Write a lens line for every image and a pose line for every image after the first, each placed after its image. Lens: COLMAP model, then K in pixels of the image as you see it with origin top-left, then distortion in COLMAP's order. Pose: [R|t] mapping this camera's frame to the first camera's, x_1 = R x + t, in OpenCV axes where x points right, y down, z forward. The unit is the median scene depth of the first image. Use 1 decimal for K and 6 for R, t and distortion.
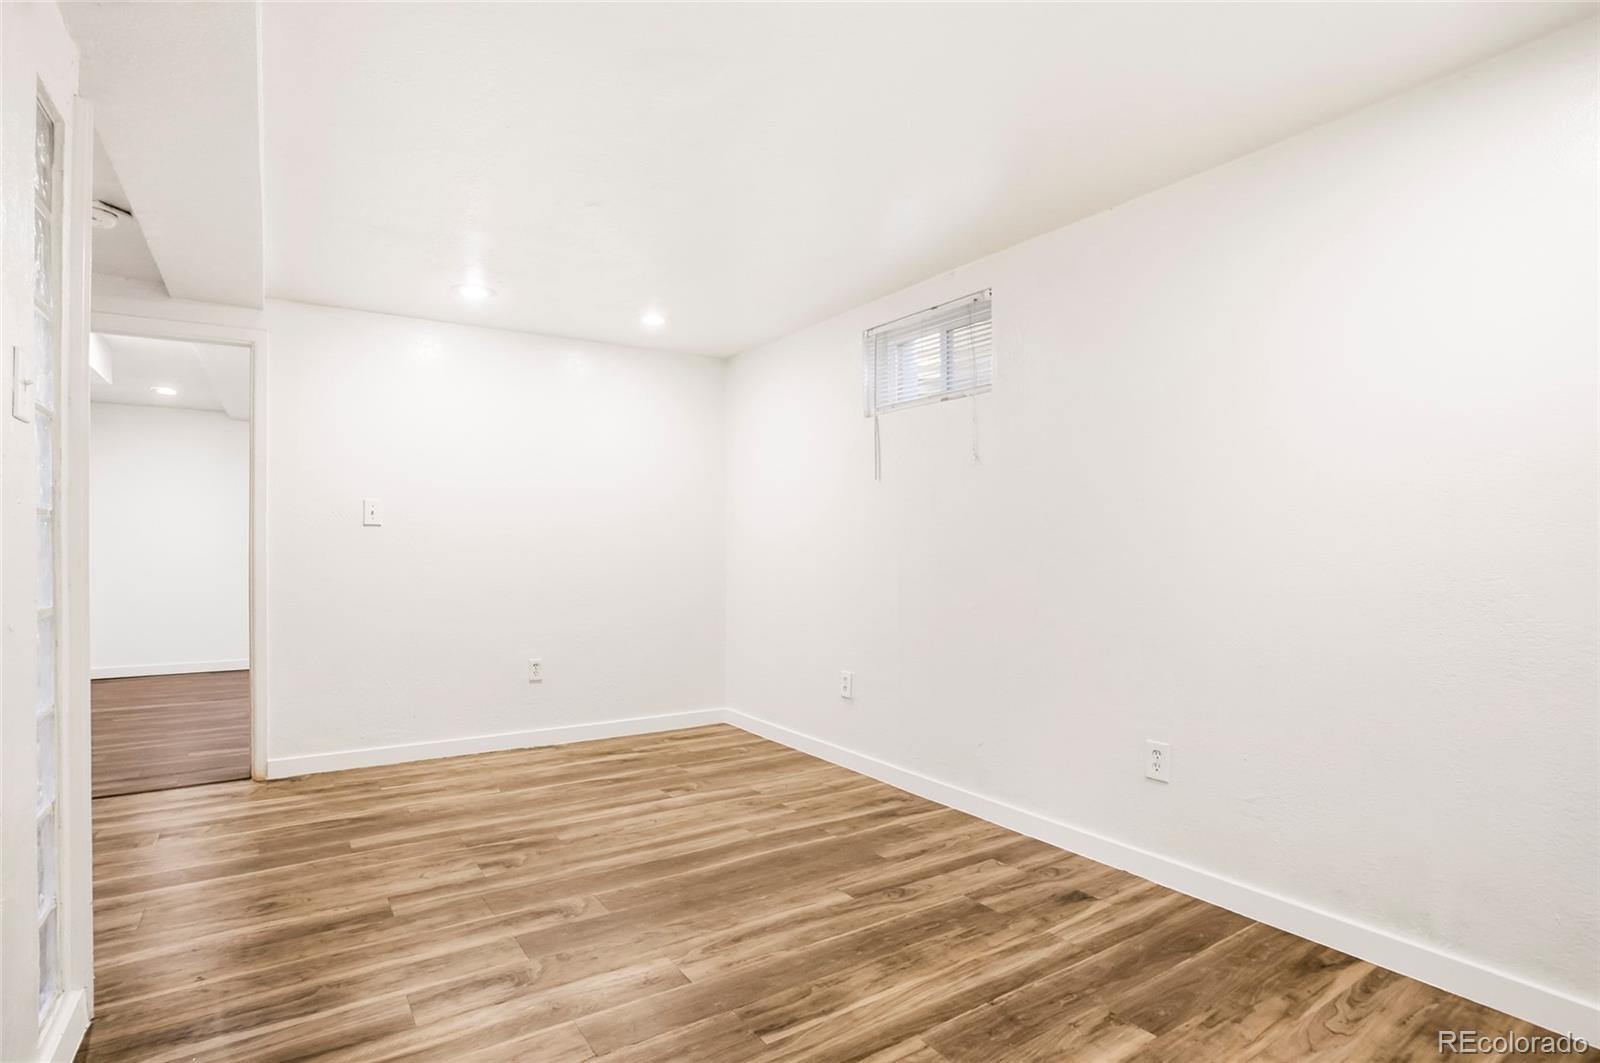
lens RADIAL K [[767.0, 0, 800.0], [0, 767.0, 531.5], [0, 0, 1]] dist [-0.052121, 0.000117]
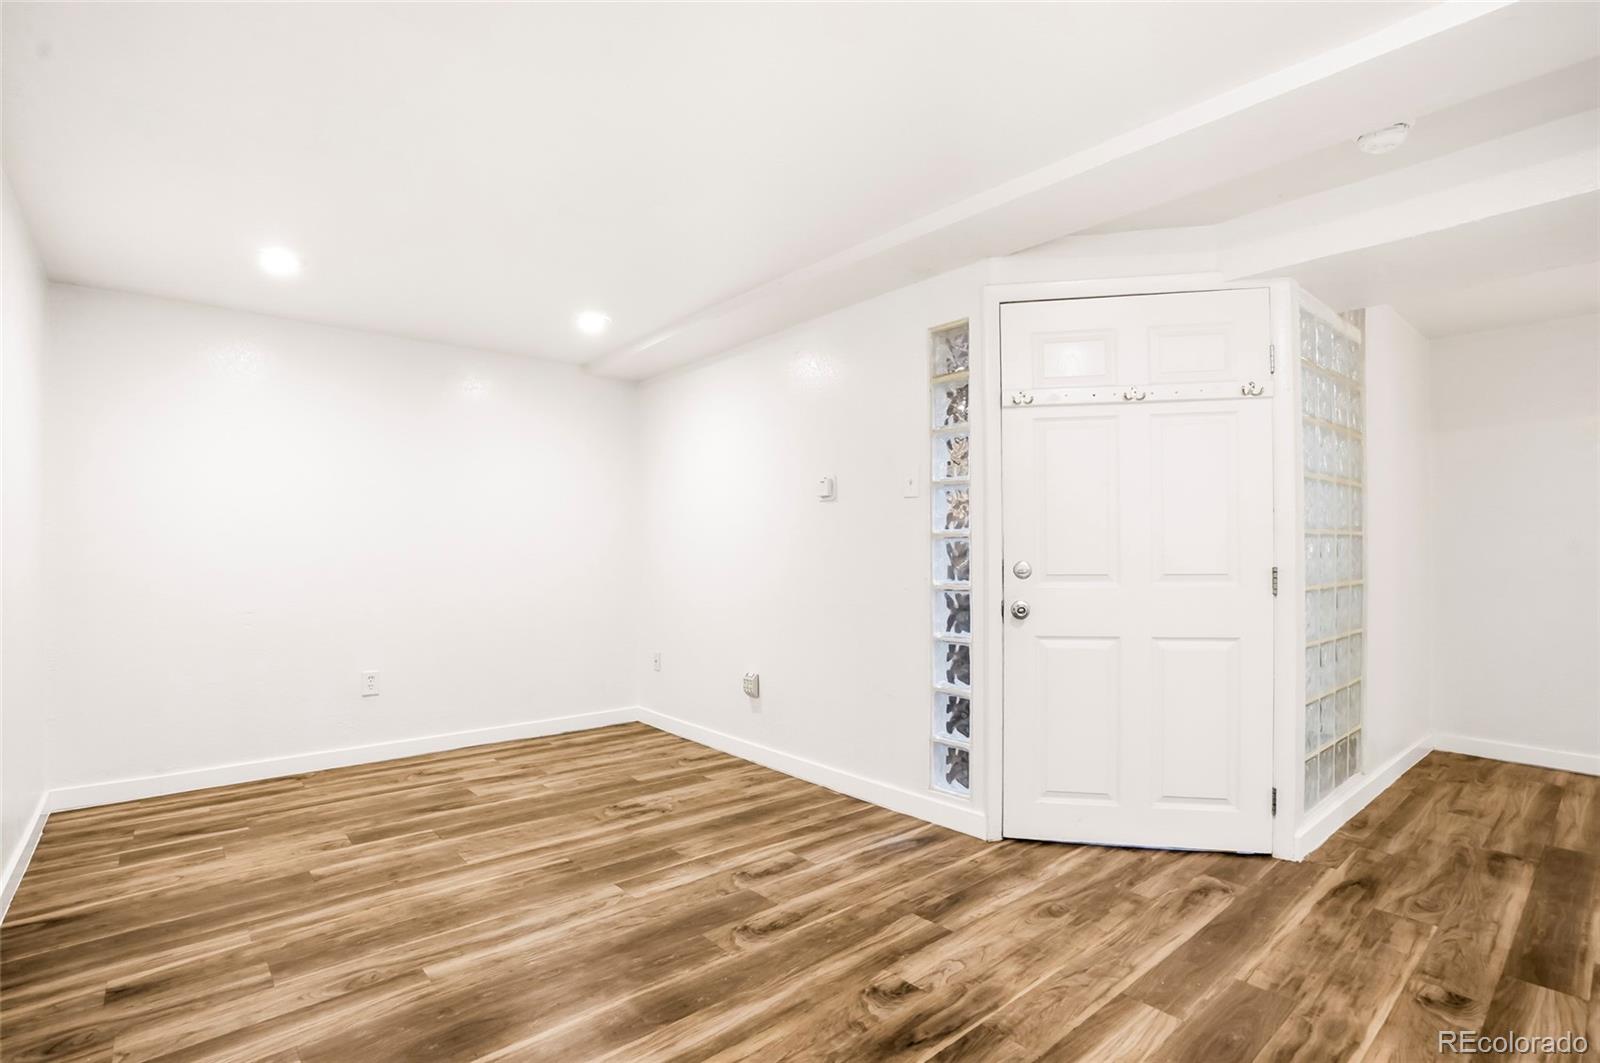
lens RADIAL K [[767.0, 0, 800.0], [0, 767.0, 531.5], [0, 0, 1]] dist [-0.052121, 0.000117]
pose [[-0.994044, -0.007741, -0.108700, -0.279143], [-0.001464, 0.998332, -0.057714, 0.052557], [0.108965, -0.057211, -0.992398, 2.090201]]
